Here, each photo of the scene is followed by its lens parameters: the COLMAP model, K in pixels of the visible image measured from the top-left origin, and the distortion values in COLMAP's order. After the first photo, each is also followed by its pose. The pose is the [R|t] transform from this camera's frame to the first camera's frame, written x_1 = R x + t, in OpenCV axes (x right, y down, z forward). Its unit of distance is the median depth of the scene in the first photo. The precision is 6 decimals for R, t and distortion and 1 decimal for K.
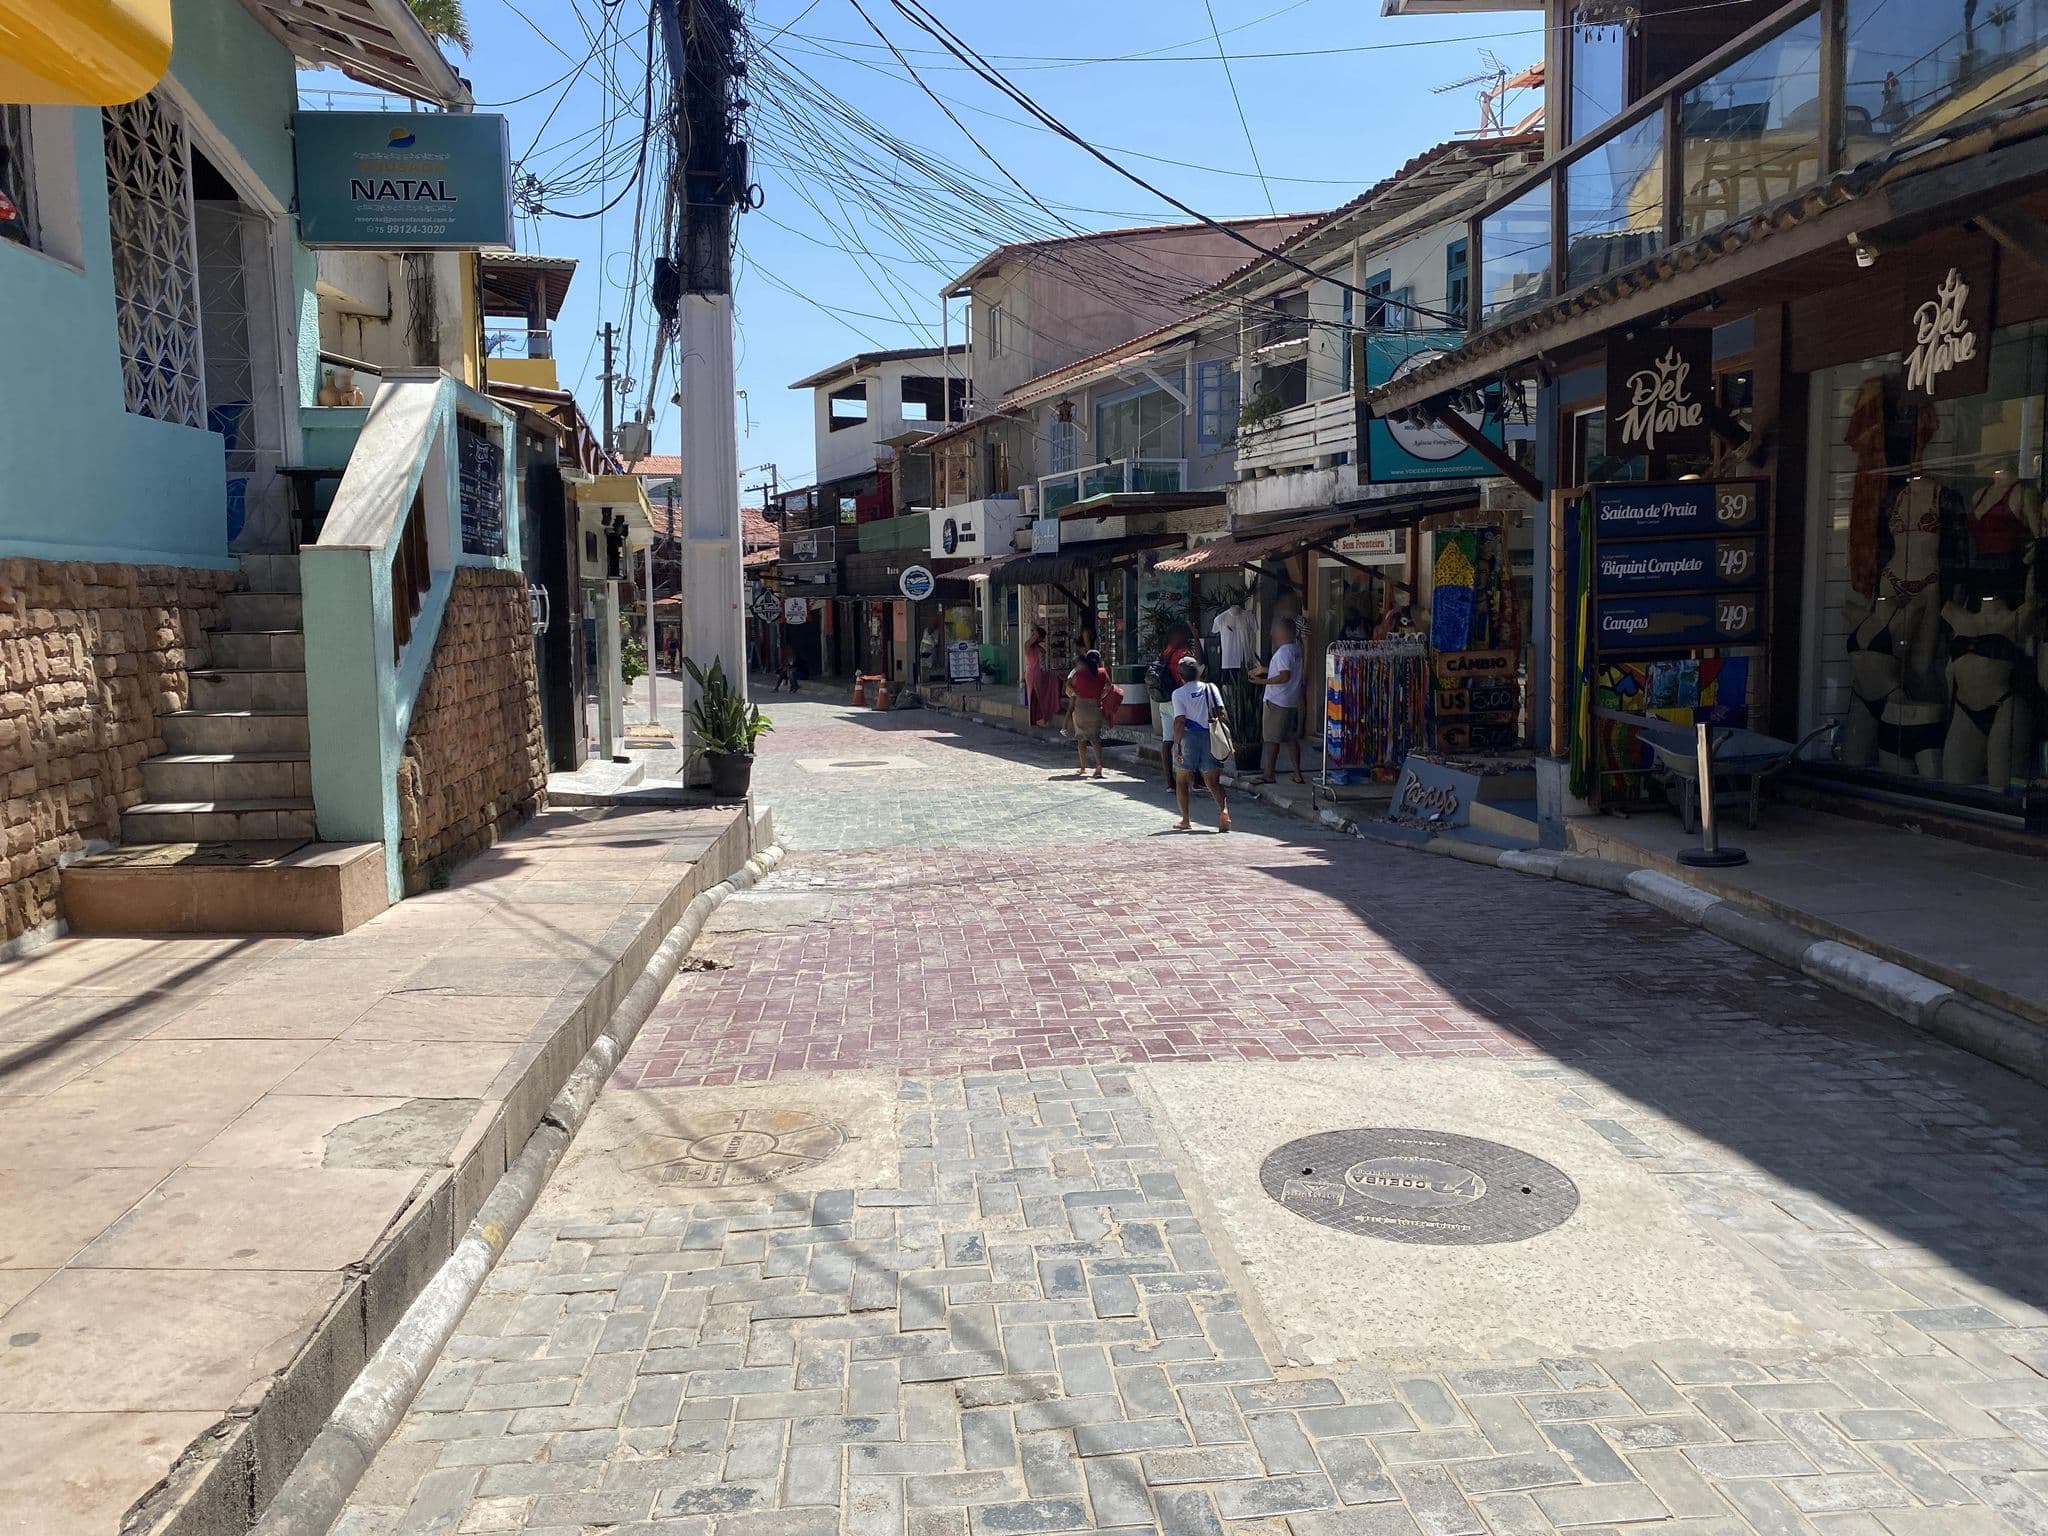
lens RADIAL K [[1575.6, 0, 1069.8], [0, 1575.6, 800.0], [0, 0, 1]] dist [0.107571, -0.224315]
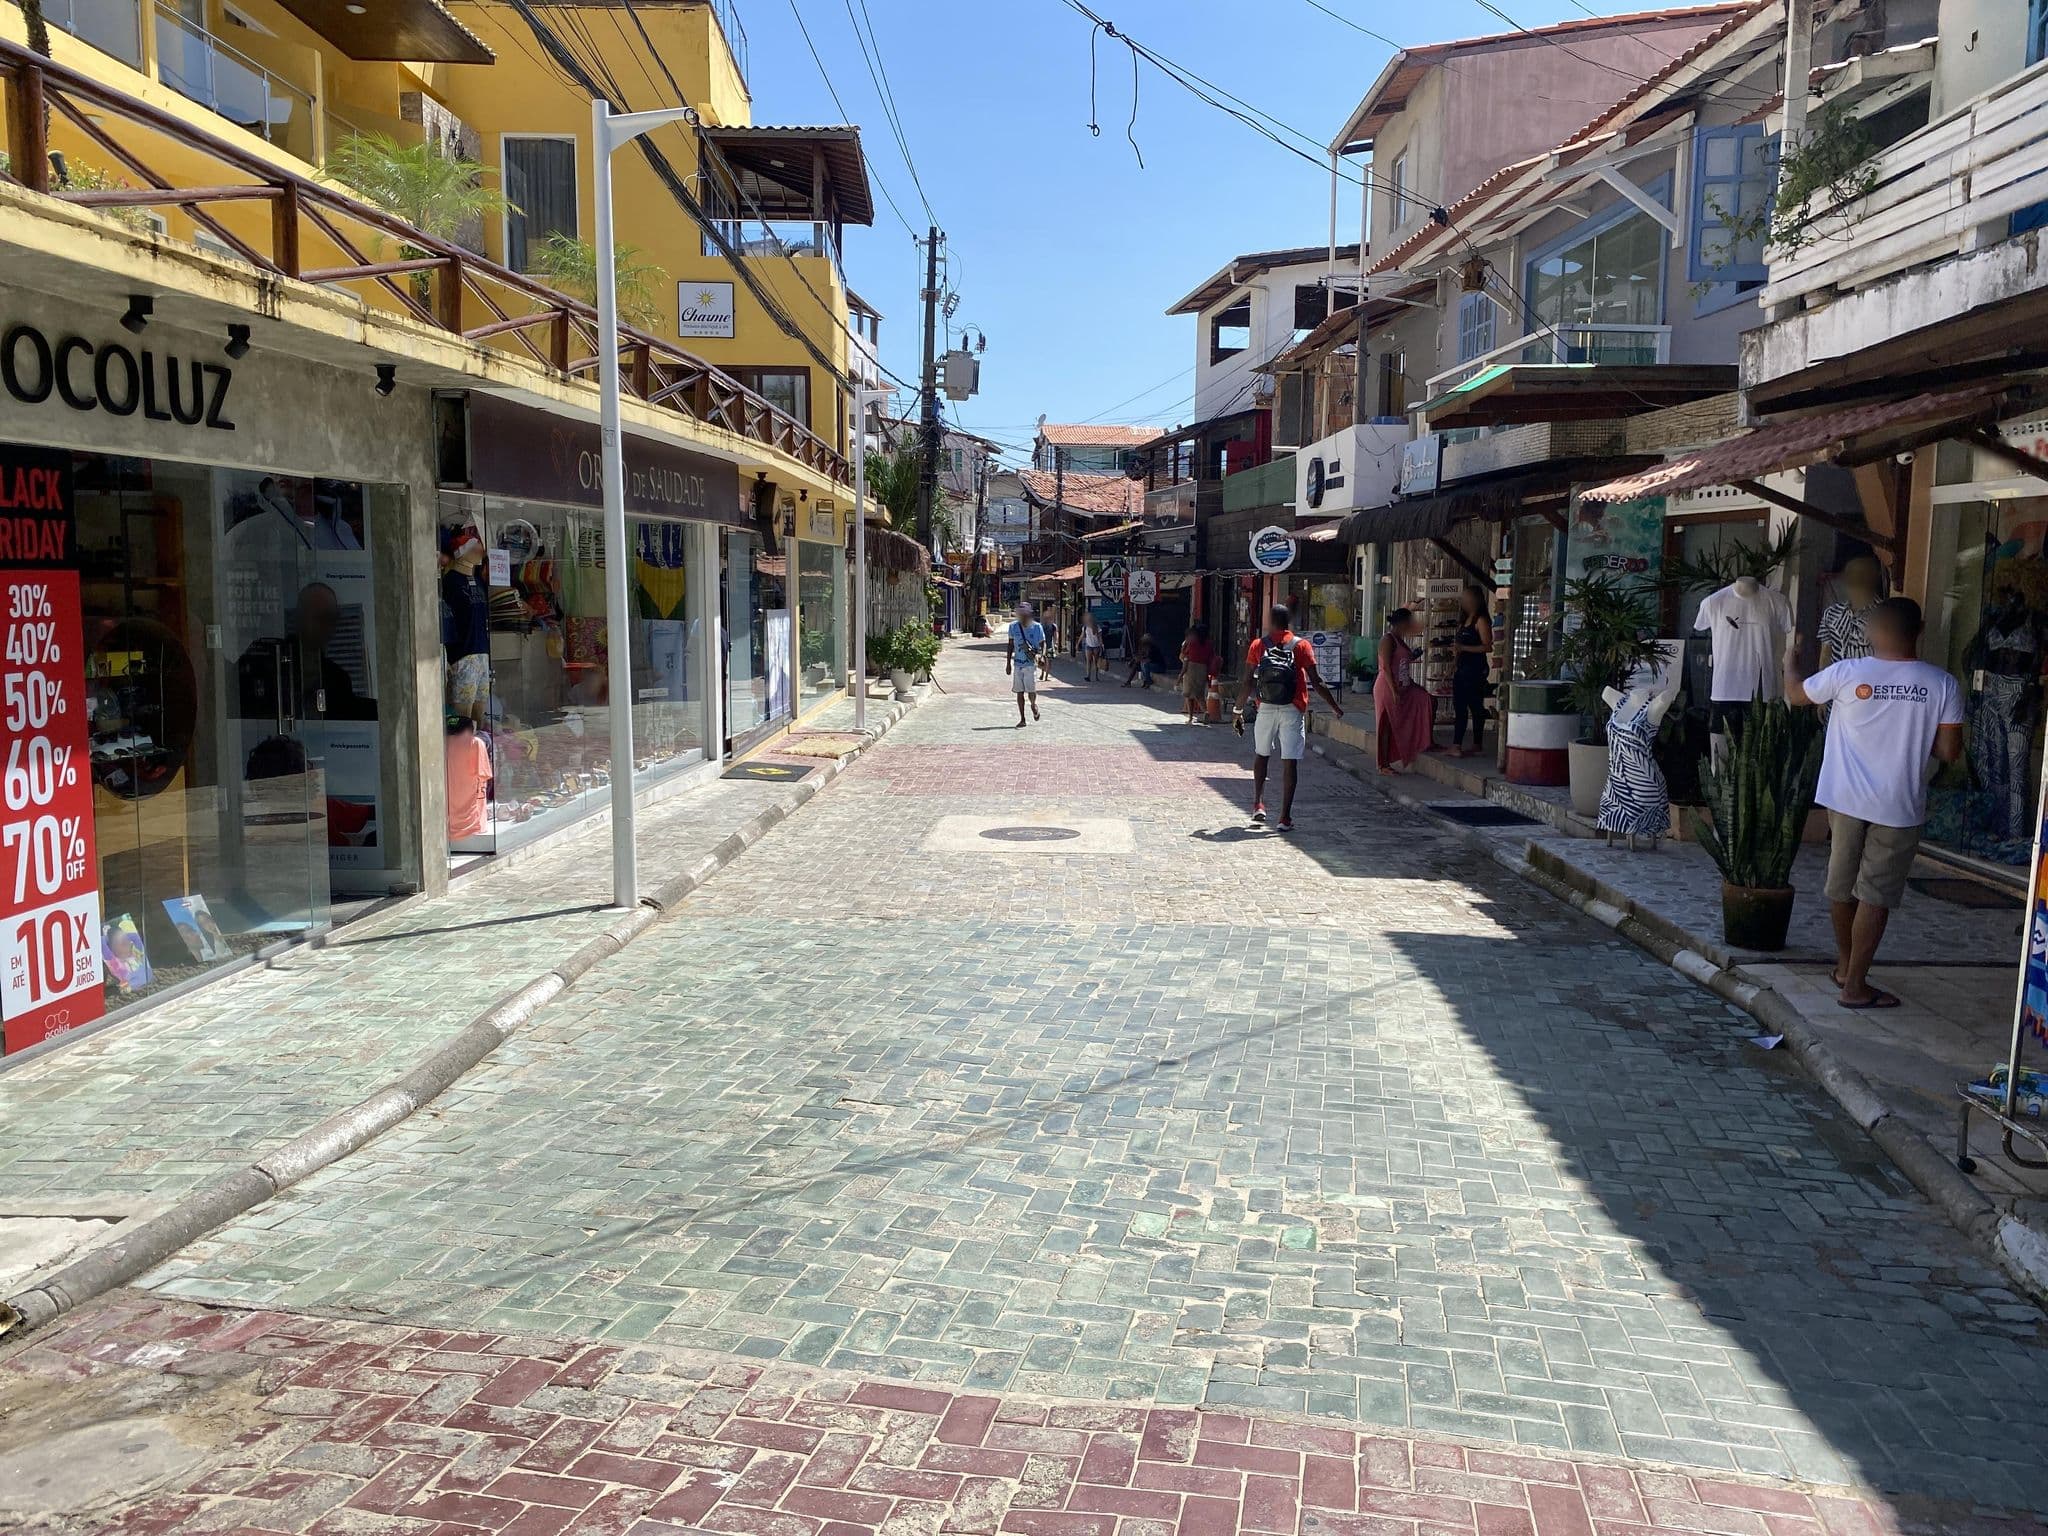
lens RADIAL K [[1585.6, 0, 1063.1], [0, 1585.6, 764.1], [0, 0, 1]] dist [0.039105, -0.100409]
pose [[0.954567, 0.058978, -0.292101, 0.041690], [-0.063413, 0.997971, -0.005729, -0.040292], [0.291170, 0.023991, 0.956370, 0.389479]]
